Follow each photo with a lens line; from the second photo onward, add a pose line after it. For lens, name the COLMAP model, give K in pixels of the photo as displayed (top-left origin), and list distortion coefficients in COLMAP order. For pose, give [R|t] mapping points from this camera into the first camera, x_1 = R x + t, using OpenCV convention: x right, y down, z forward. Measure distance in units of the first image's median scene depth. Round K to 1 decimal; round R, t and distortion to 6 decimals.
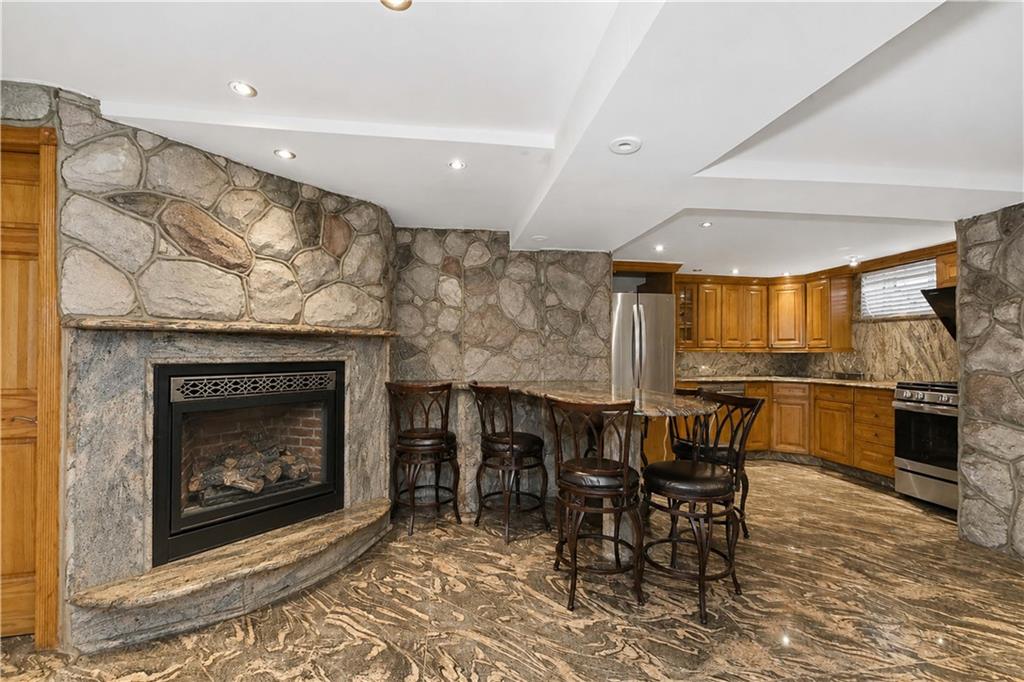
lens RADIAL K [[447.7, 0, 515.4], [0, 447.7, 348.6], [0, 0, 1]] dist [-0.001493, 0.000361]
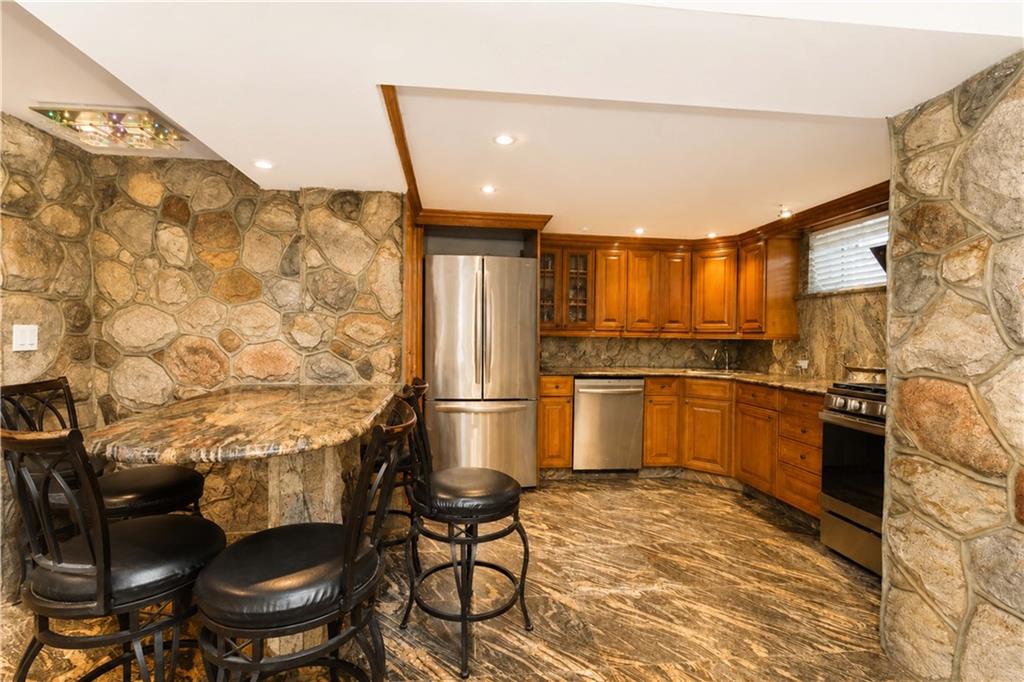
lens RADIAL K [[447.7, 0, 507.1], [0, 447.7, 338.7], [0, 0, 1]] dist [-0.001493, 0.000361]
pose [[0.998276, 0.013152, -0.057209, 0.408717], [-0.012460, 0.999845, 0.012432, 0.005601], [0.057364, -0.011697, 0.998285, 0.297325]]
